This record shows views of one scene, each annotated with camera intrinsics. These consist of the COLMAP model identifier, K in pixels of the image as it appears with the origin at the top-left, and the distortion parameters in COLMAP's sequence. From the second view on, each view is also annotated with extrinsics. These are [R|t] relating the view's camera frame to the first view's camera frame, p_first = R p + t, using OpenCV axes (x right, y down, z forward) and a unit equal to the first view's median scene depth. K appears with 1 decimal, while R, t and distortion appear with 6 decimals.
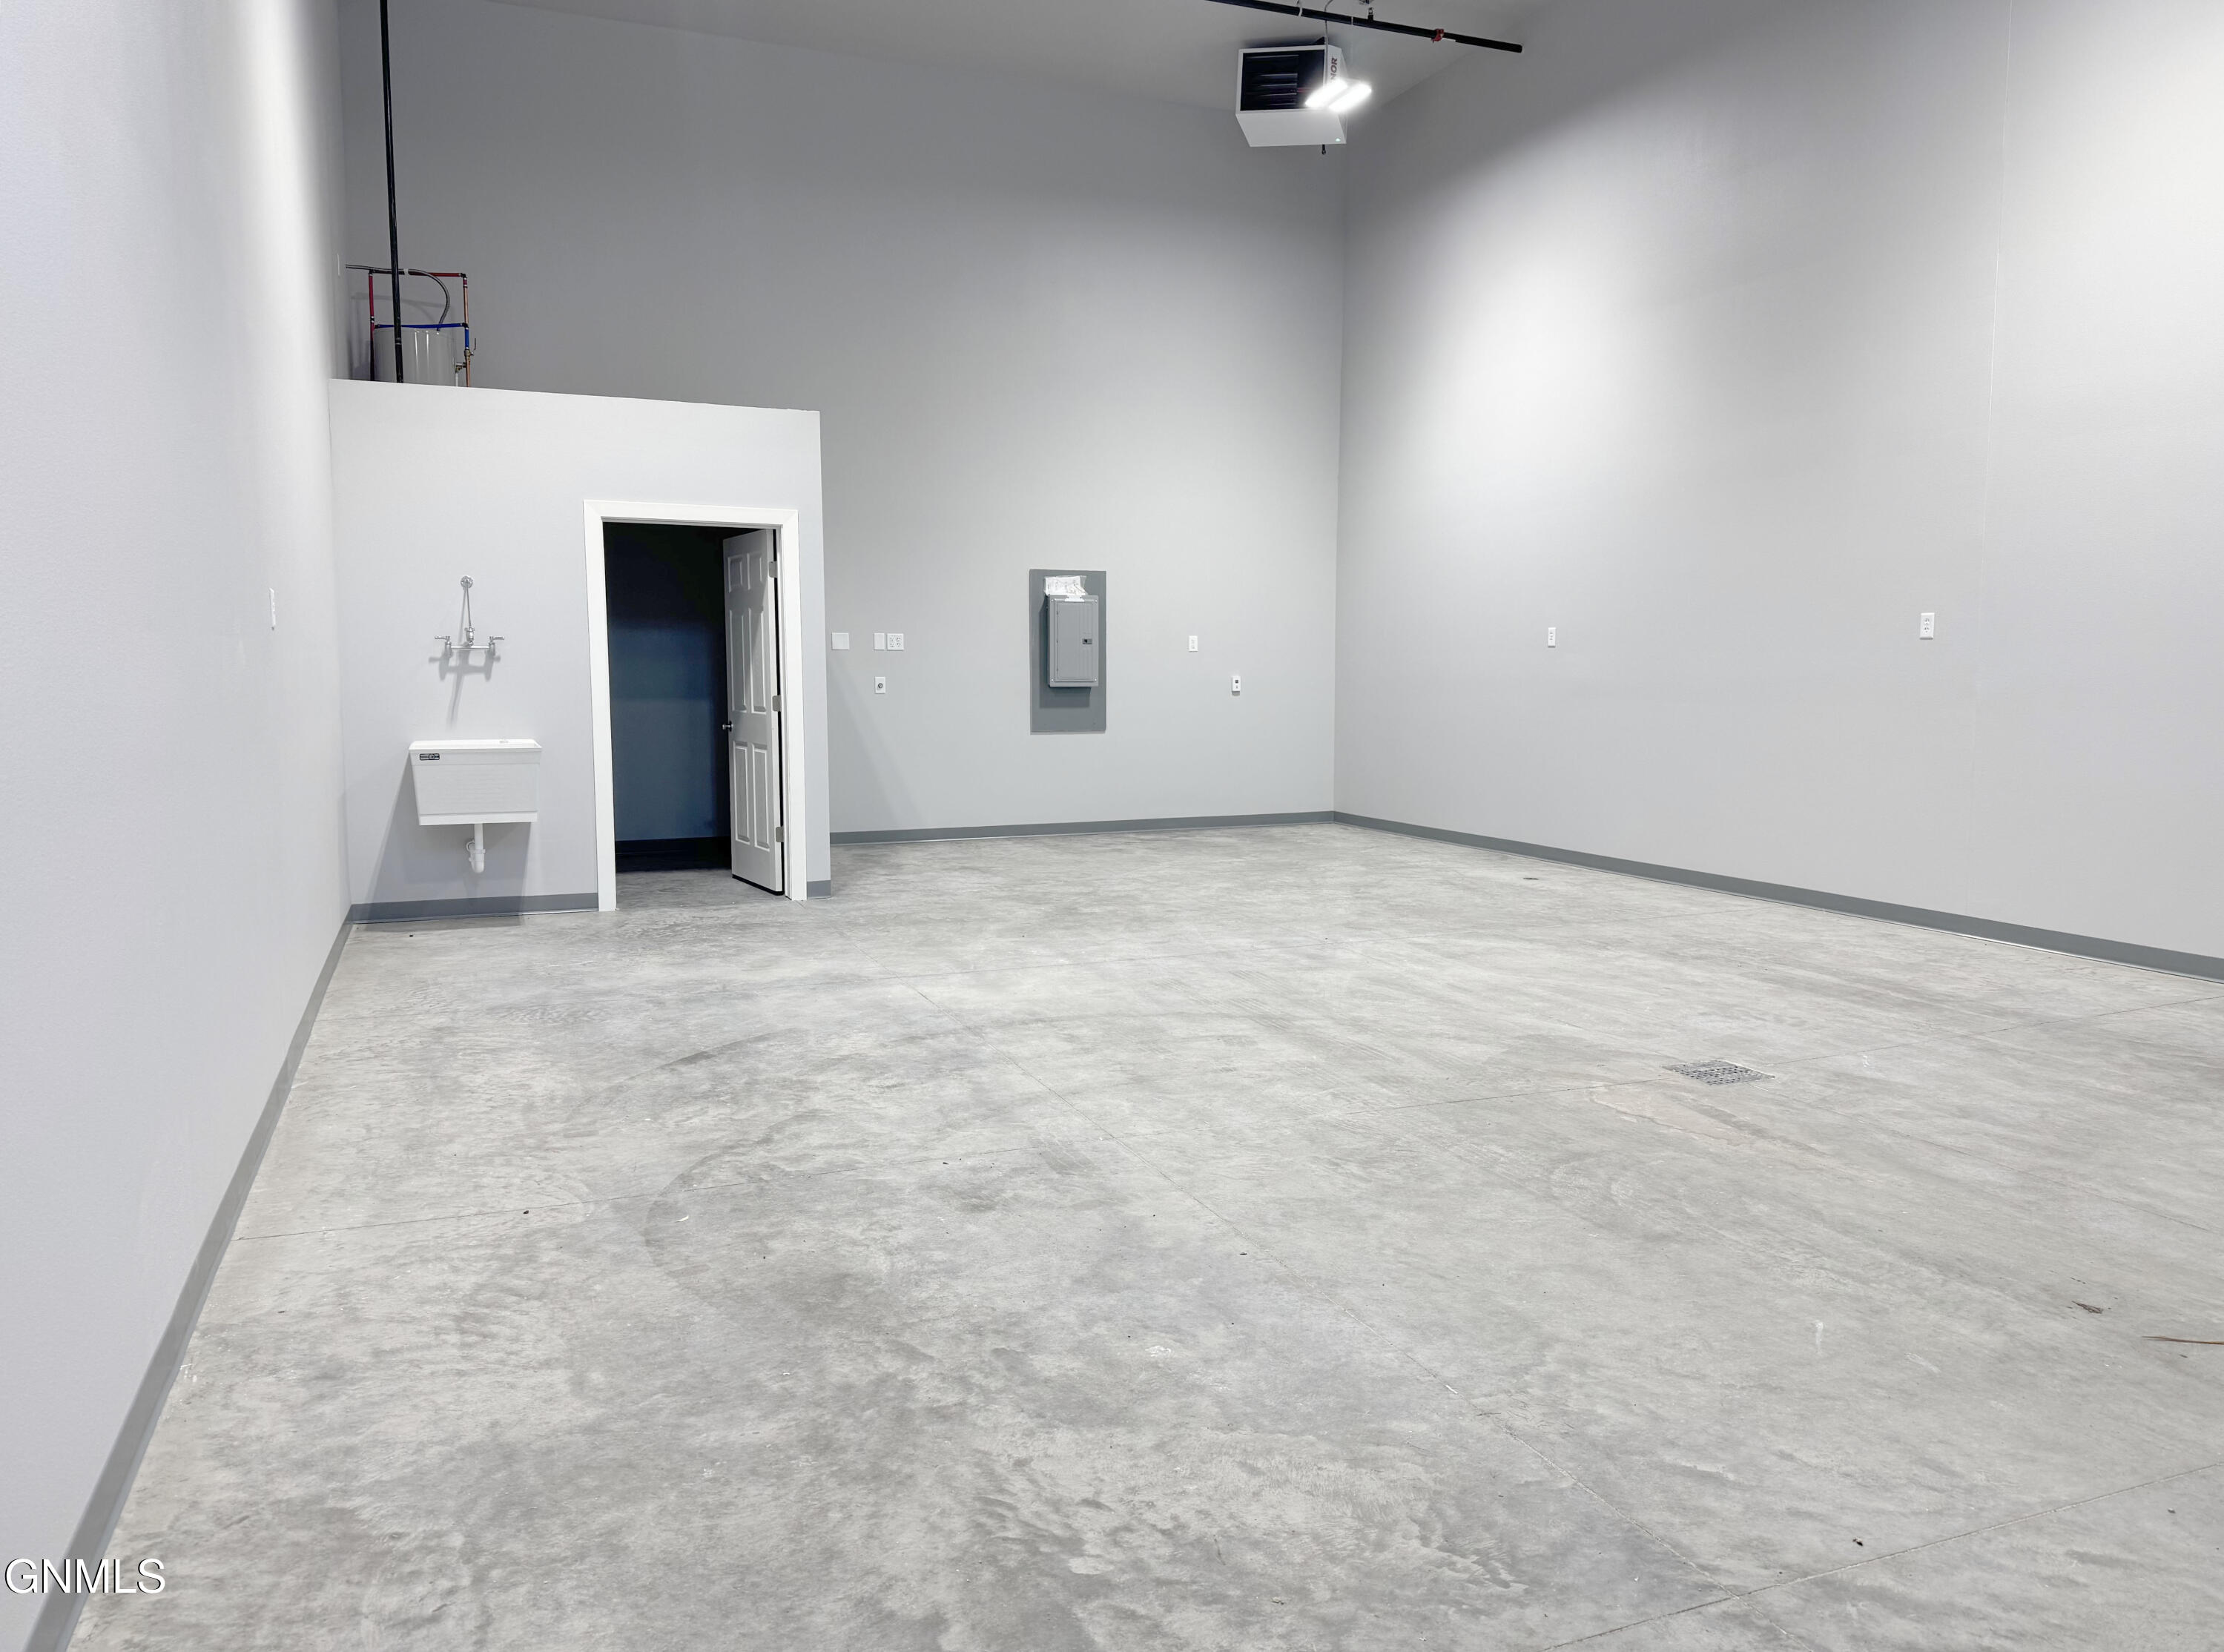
lens RADIAL K [[1569.0, 0, 1109.1], [0, 1569.0, 822.9], [0, 0, 1]] dist [0.086830, -0.034522]
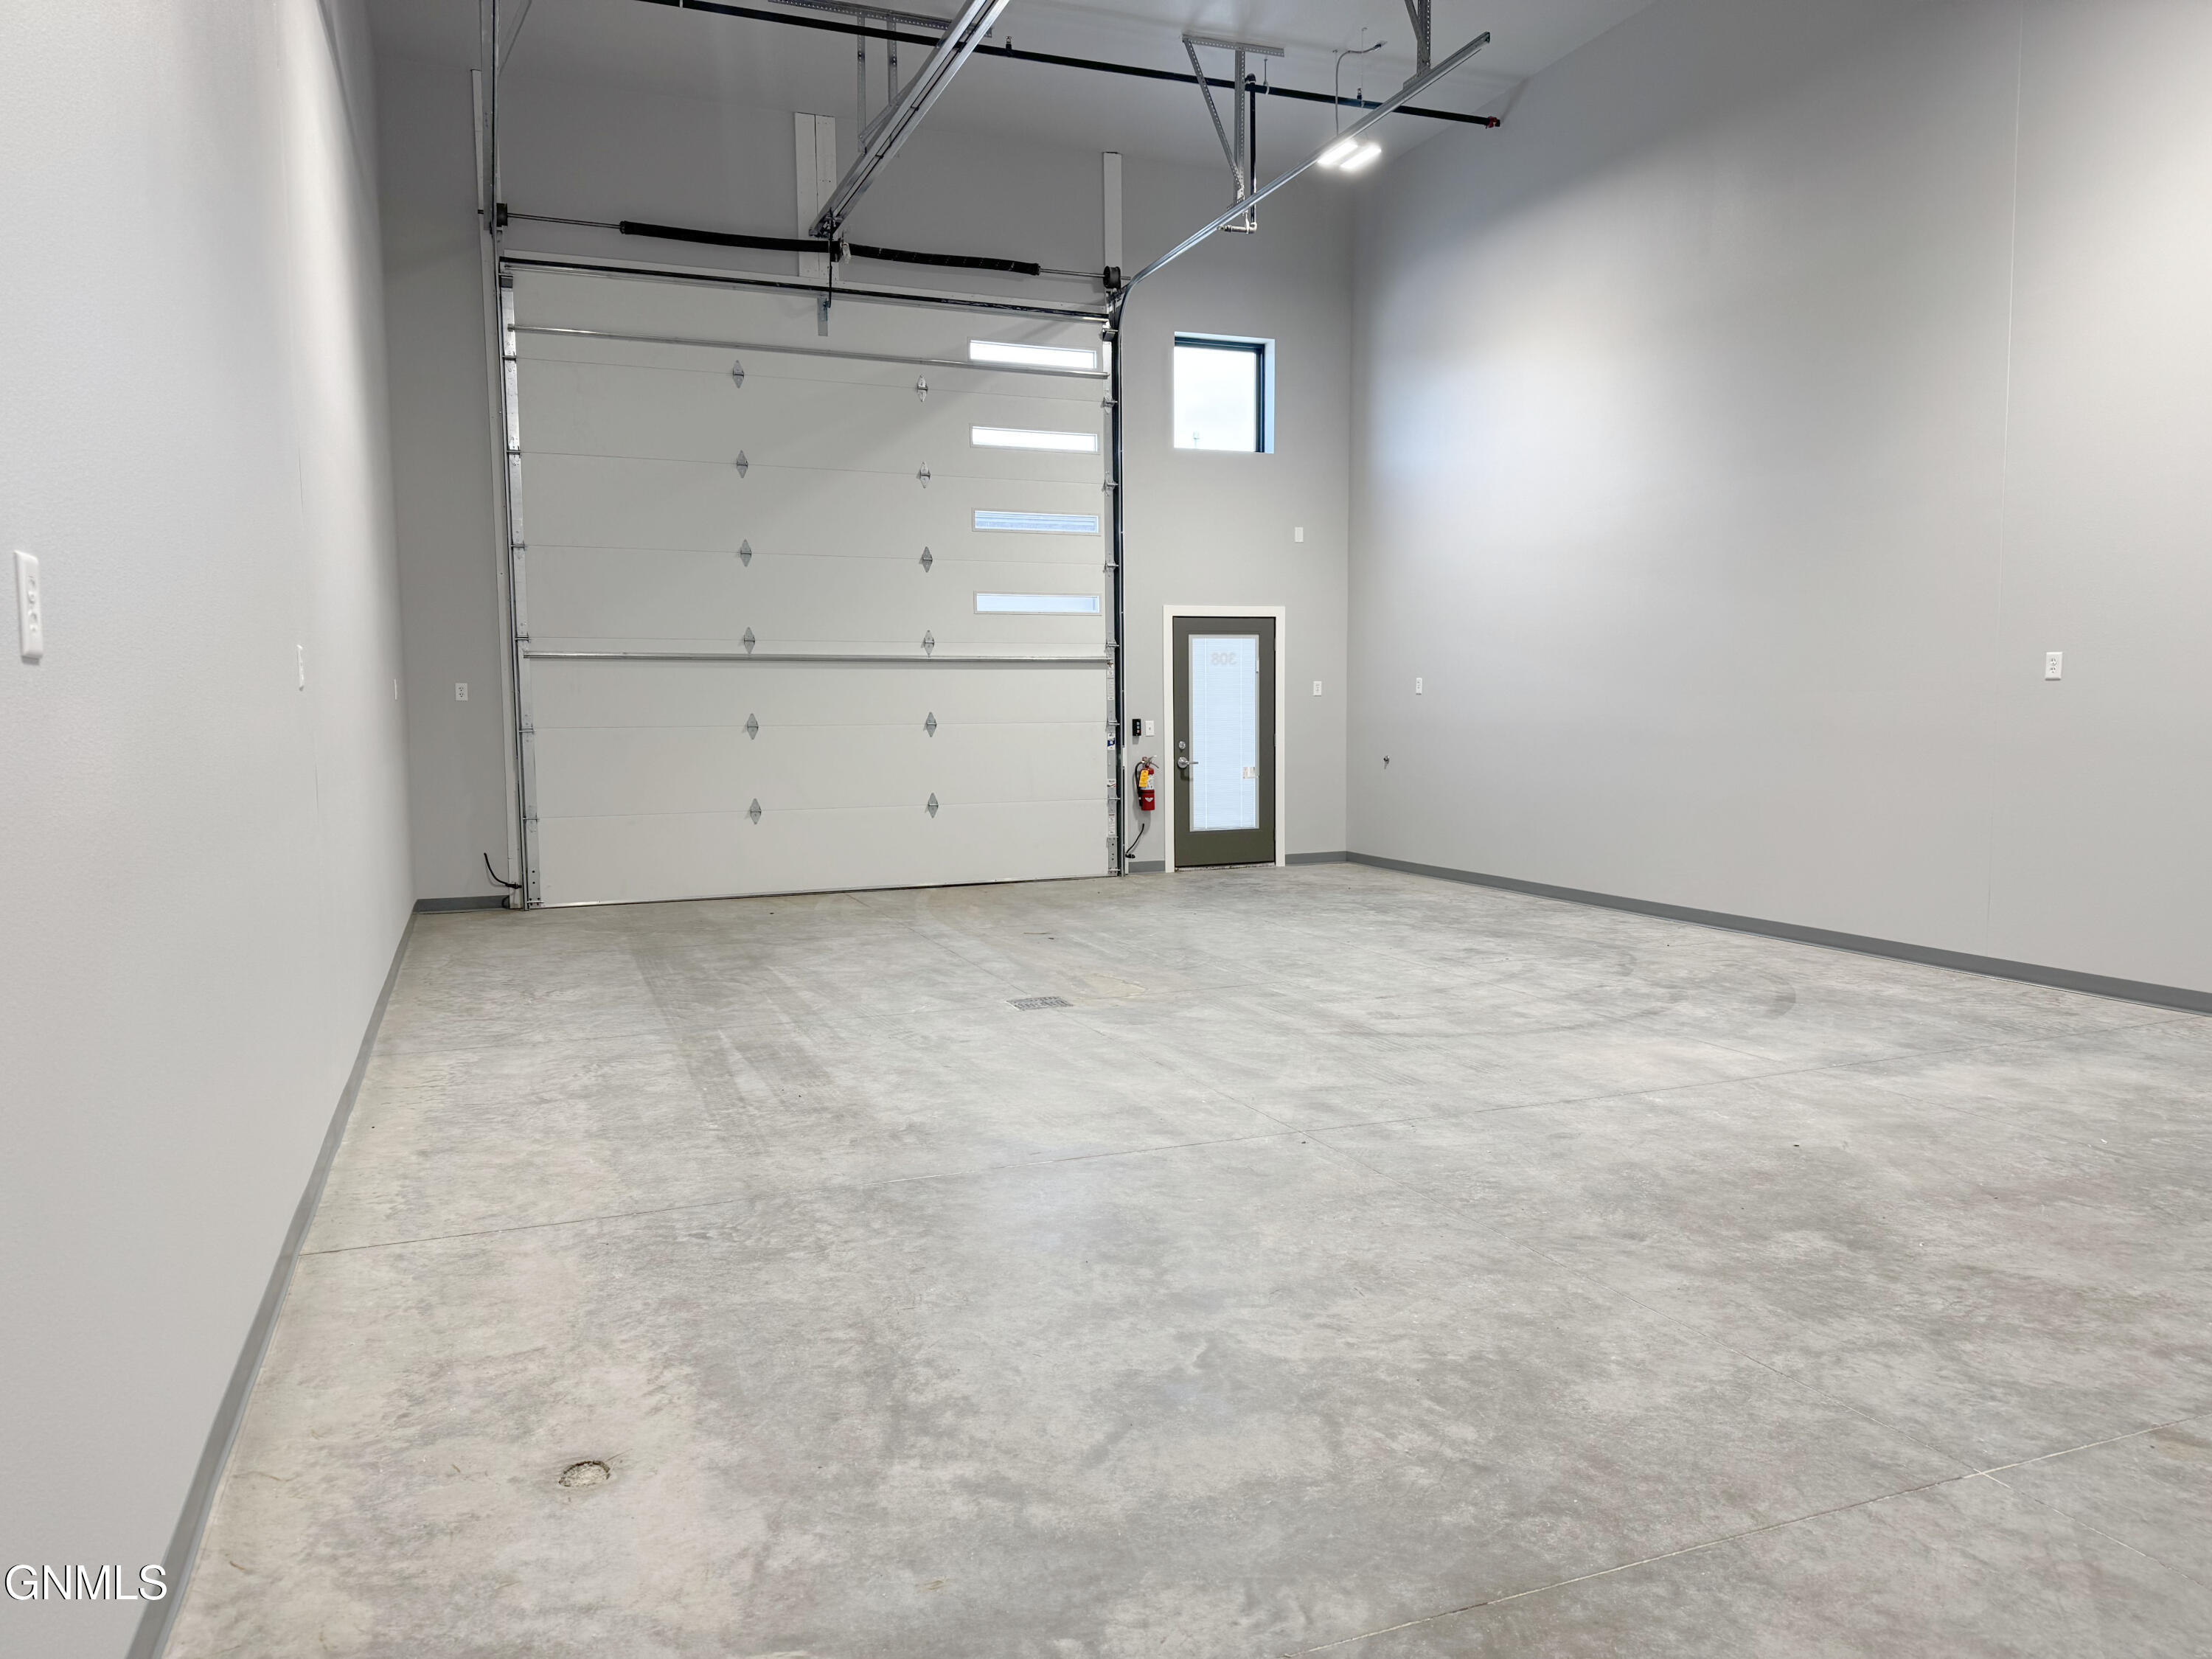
lens RADIAL K [[1560.7, 0, 1117.0], [0, 1560.7, 836.9], [0, 0, 1]] dist [0.086830, -0.034522]
pose [[-0.999921, 0.012371, -0.002300, 0.255833], [0.011743, 0.983096, 0.182713, -0.198370], [0.004521, 0.182672, -0.983164, 1.912804]]
